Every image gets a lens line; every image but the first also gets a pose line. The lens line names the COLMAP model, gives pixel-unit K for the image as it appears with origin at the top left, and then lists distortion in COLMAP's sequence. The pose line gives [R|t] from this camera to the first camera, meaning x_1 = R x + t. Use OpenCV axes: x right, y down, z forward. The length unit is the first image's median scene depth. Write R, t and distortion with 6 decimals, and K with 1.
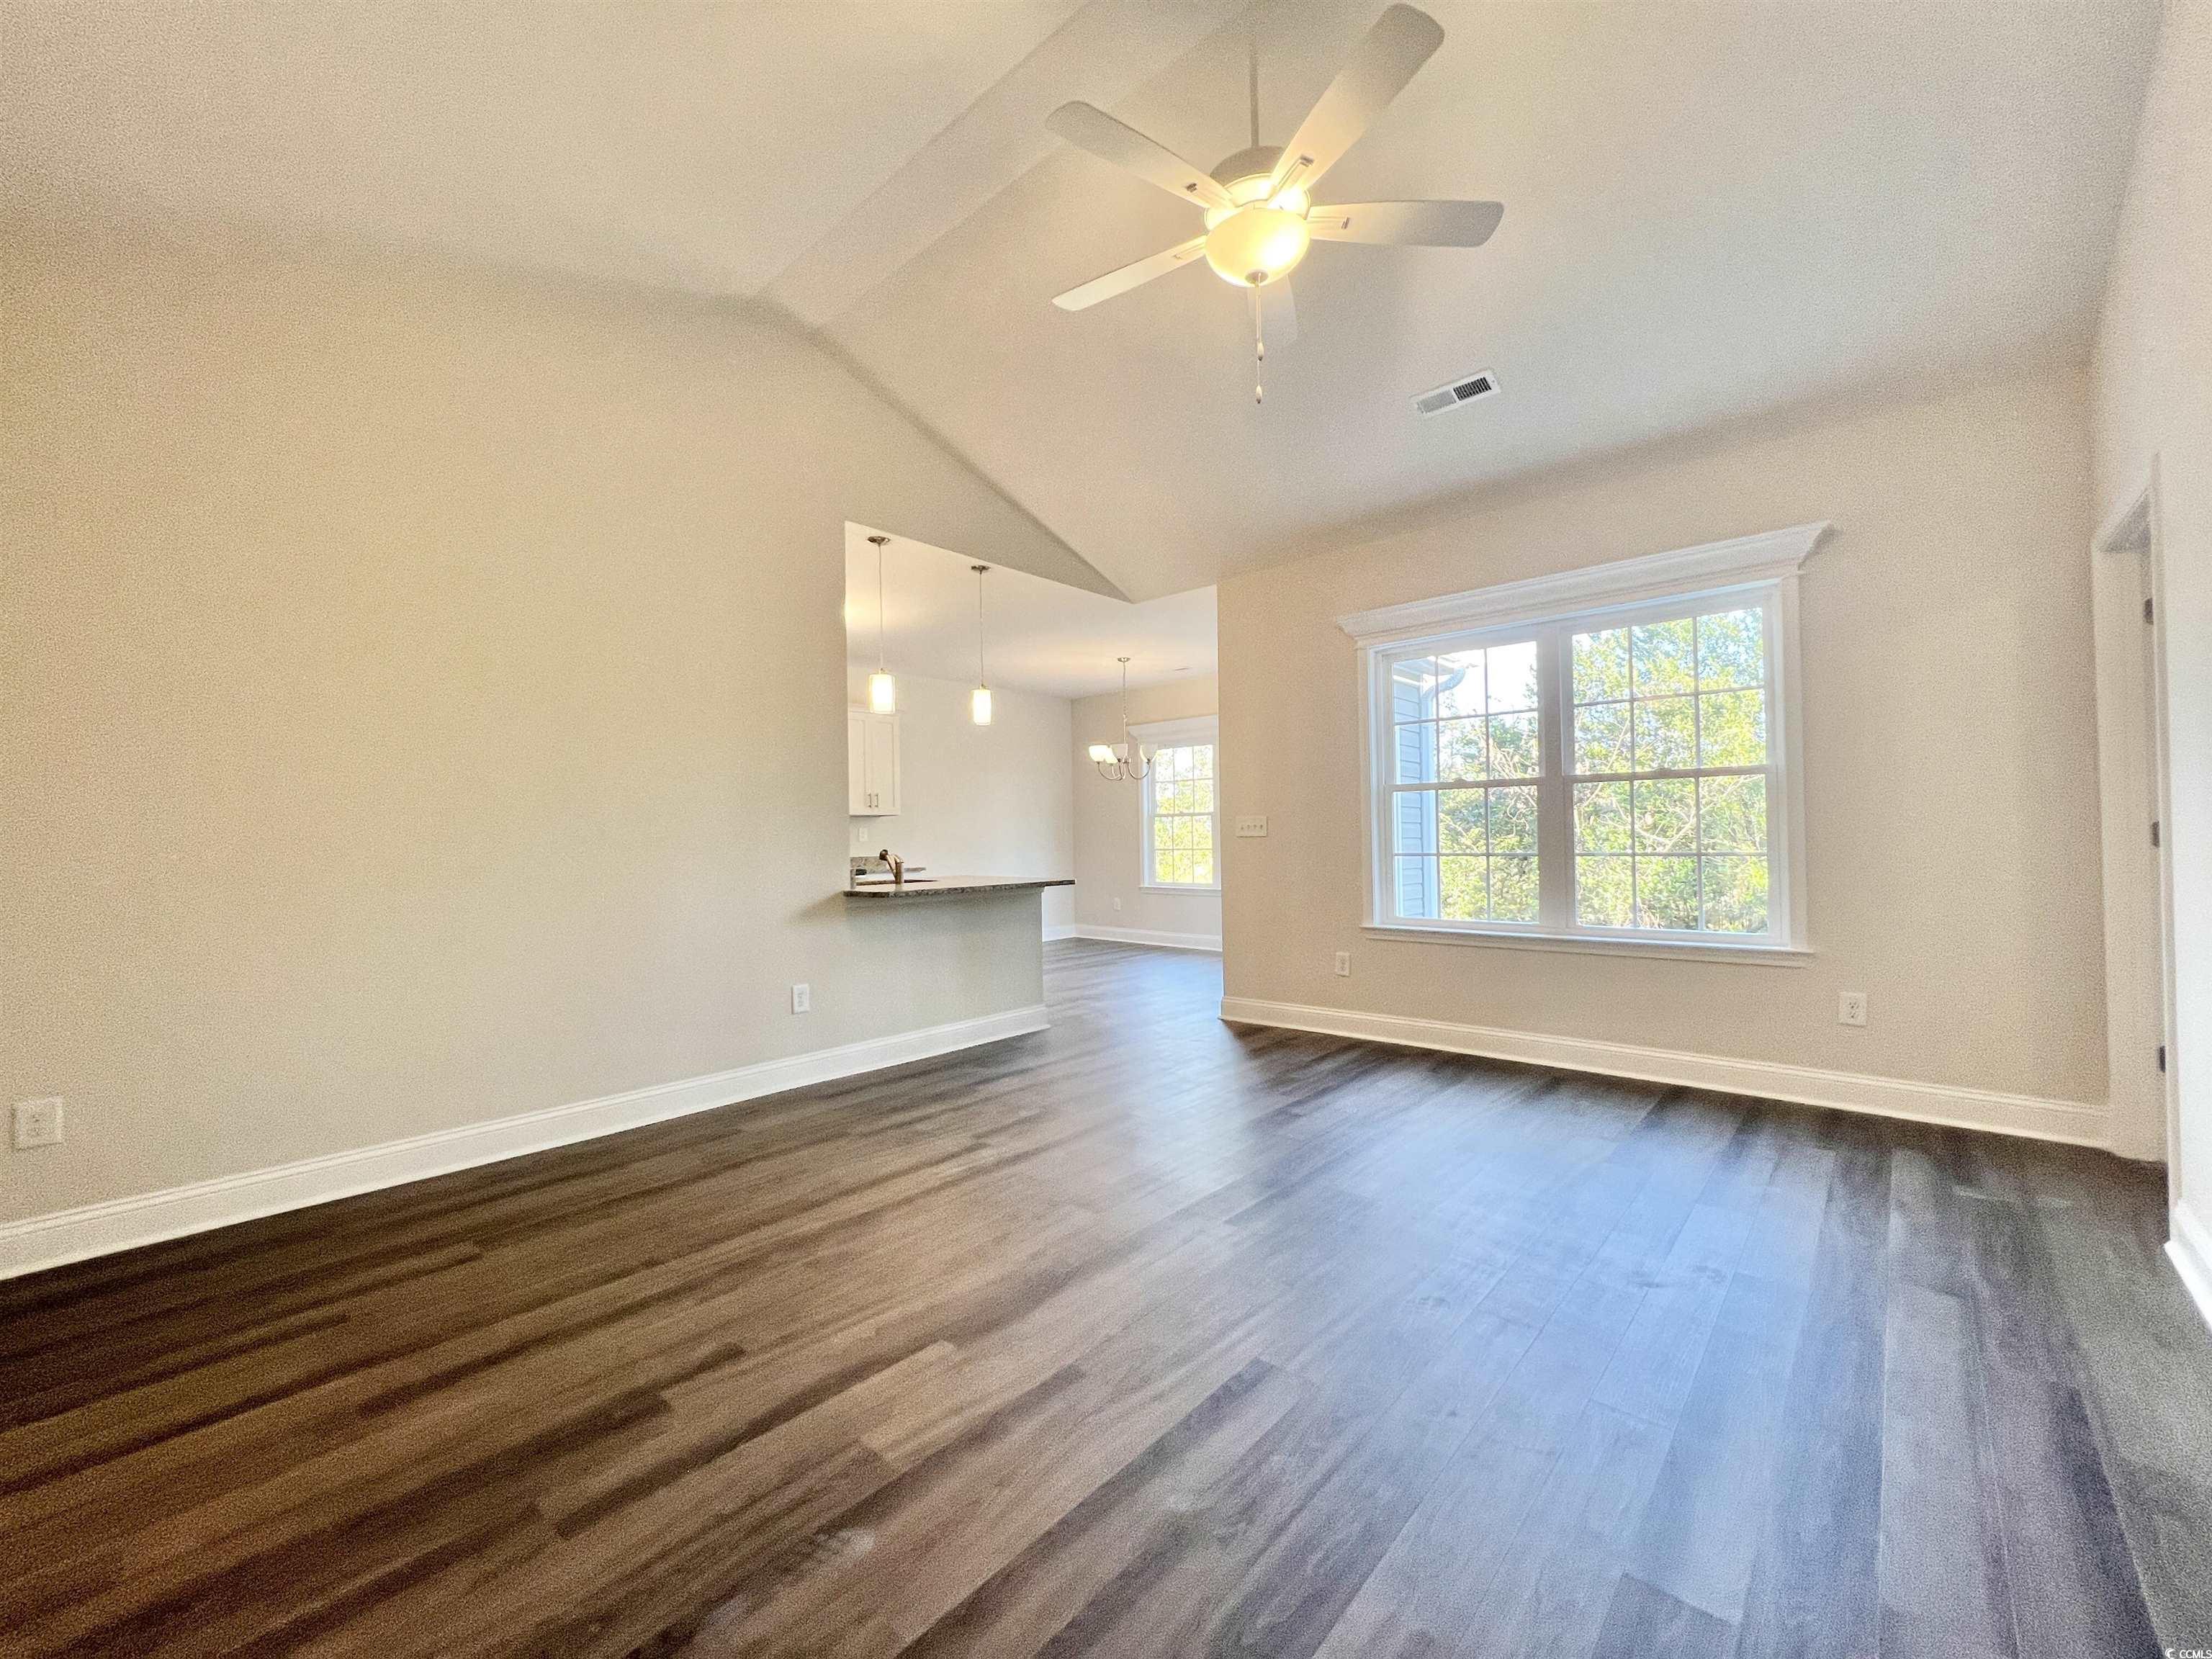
lens RADIAL K [[891.7, 0, 1103.7], [0, 891.7, 828.0], [0, 0, 1]] dist [0.000185, -0.000008]
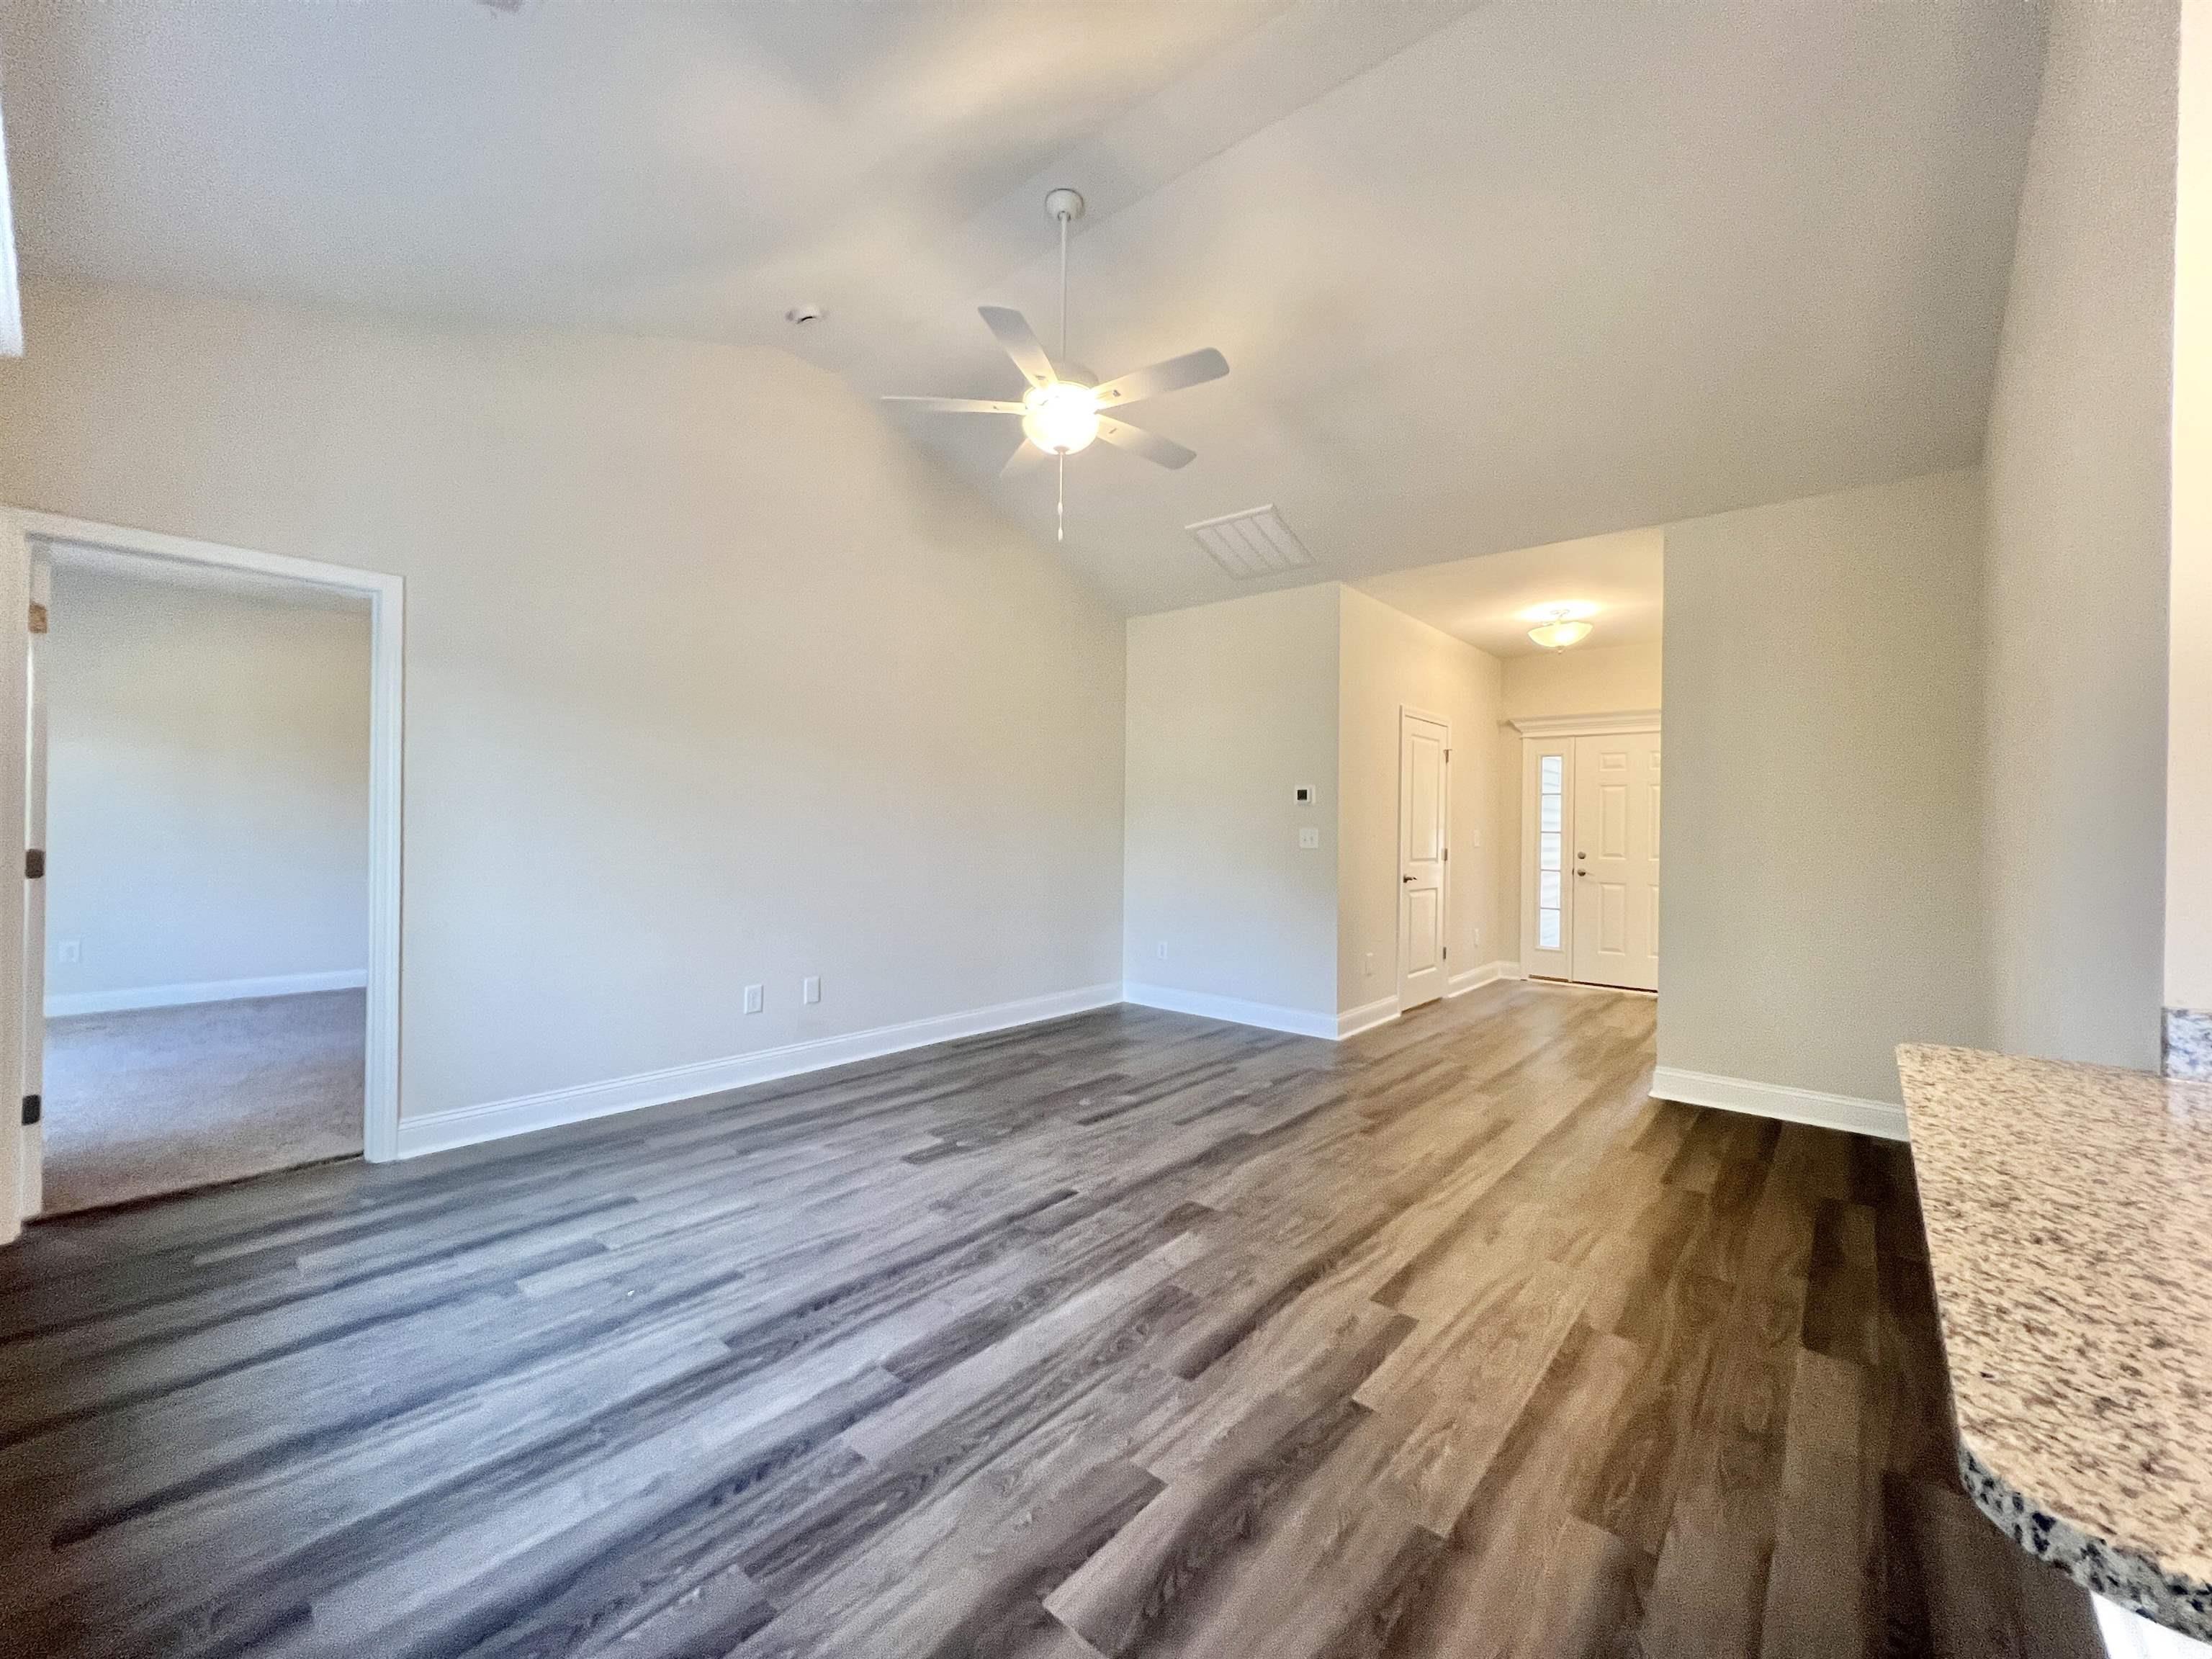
lens RADIAL K [[891.7, 0, 1108.3], [0, 891.7, 833.0], [0, 0, 1]] dist [0.000185, -0.000008]
pose [[-0.999573, 0.003822, -0.028981, 0.104611], [0.003963, 0.999981, -0.004814, -0.015261], [0.028962, -0.004927, -0.999568, 1.768597]]
